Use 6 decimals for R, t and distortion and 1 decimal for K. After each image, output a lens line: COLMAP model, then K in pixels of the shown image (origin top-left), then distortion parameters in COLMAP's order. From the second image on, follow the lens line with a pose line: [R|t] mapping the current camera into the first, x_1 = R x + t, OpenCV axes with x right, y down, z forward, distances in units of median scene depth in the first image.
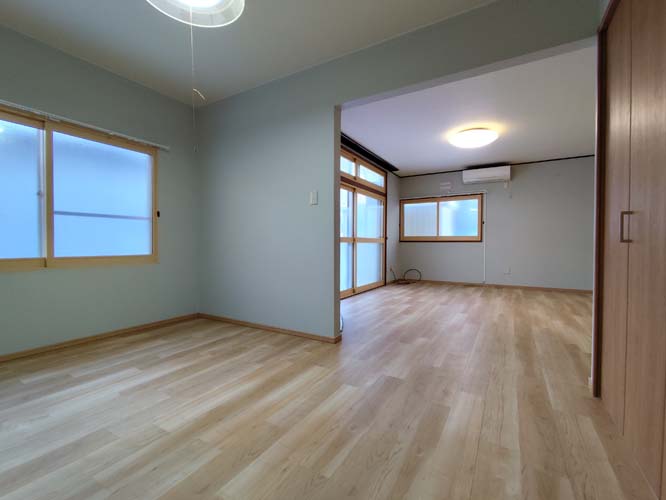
lens RADIAL K [[303.1, 0, 330.0], [0, 303.1, 247.6], [0, 0, 1]] dist [-0.000583, -0.000019]
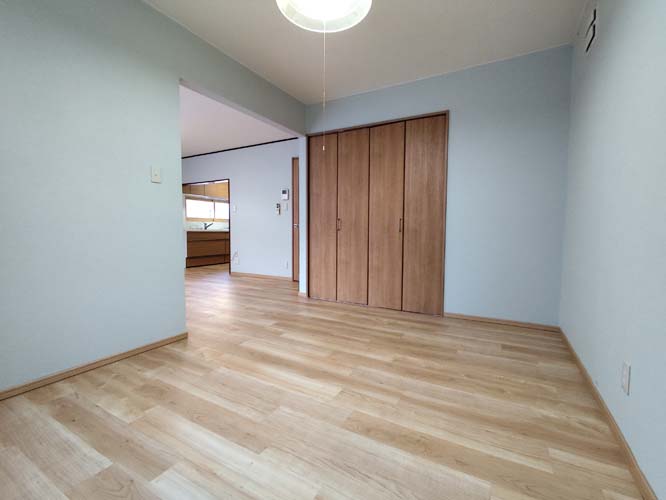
lens RADIAL K [[303.1, 0, 330.0], [0, 303.1, 247.6], [0, 0, 1]] dist [-0.000583, -0.000019]
pose [[-0.022390, -0.059773, 0.997961, -0.417557], [0.011932, 0.998124, 0.060050, -0.004824], [-0.999678, 0.013252, -0.021635, 0.264047]]
